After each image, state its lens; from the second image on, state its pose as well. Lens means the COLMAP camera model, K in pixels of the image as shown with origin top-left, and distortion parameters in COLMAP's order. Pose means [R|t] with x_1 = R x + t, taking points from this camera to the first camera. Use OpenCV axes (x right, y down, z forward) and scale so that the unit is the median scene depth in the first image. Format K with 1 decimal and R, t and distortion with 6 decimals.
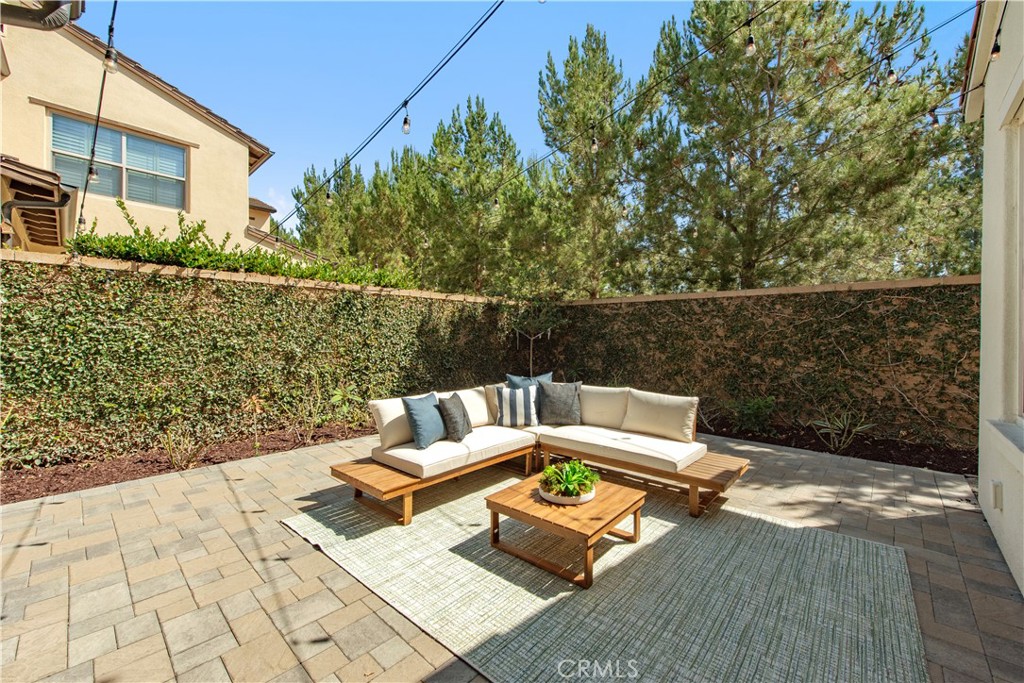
lens RADIAL K [[409.2, 0, 519.6], [0, 409.2, 339.9], [0, 0, 1]] dist [0.014712, -0.000896]
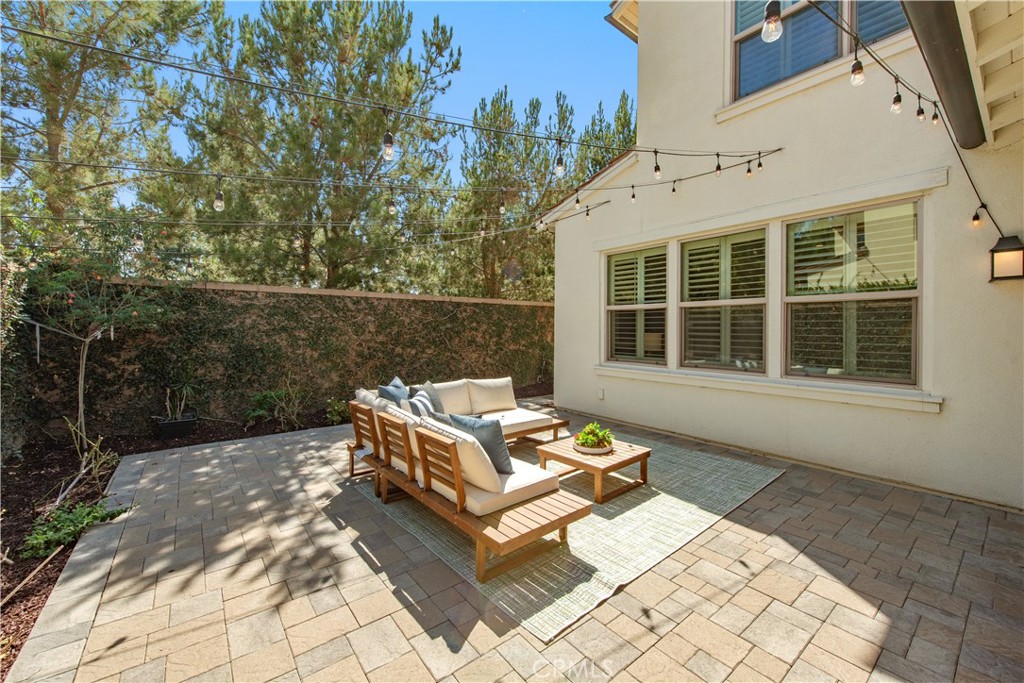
lens RADIAL K [[409.2, 0, 511.3], [0, 409.2, 337.8], [0, 0, 1]] dist [0.014712, -0.000896]
pose [[0.155262, -0.030069, 0.987416, -0.738552], [0.009085, 0.999538, 0.029010, -0.028861], [-0.987832, 0.004466, 0.155463, 0.587970]]
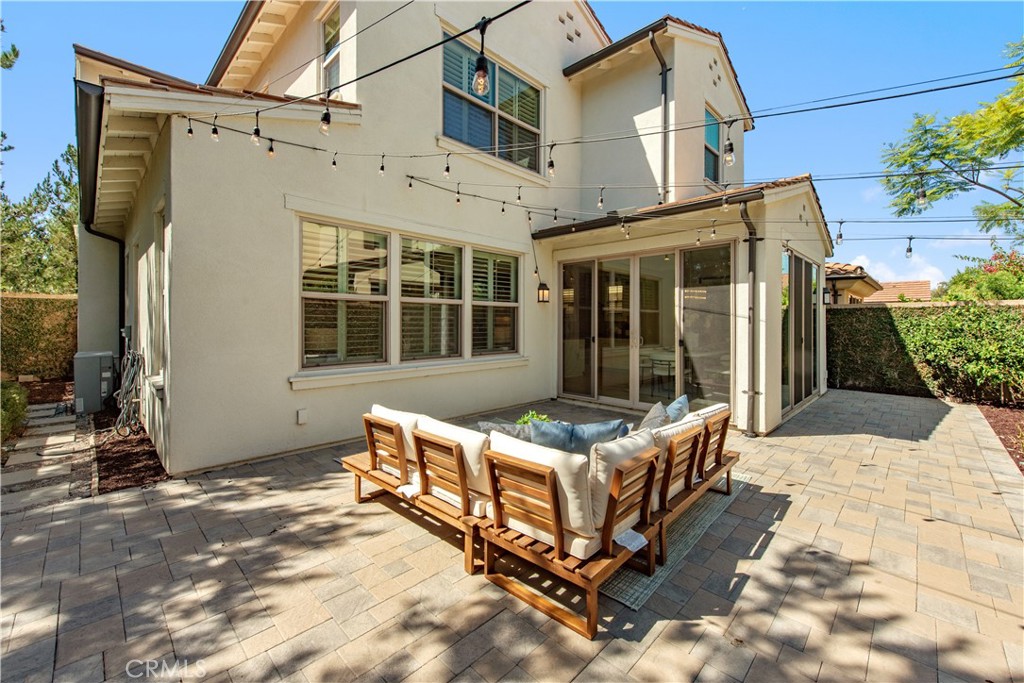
lens RADIAL K [[409.2, 0, 542.0], [0, 409.2, 317.2], [0, 0, 1]] dist [0.014712, -0.000896]
pose [[-0.999914, -0.012018, -0.005280, 0.063841], [-0.012015, 0.999928, -0.000479, -0.037014], [0.005286, -0.000416, -0.999986, 1.423921]]
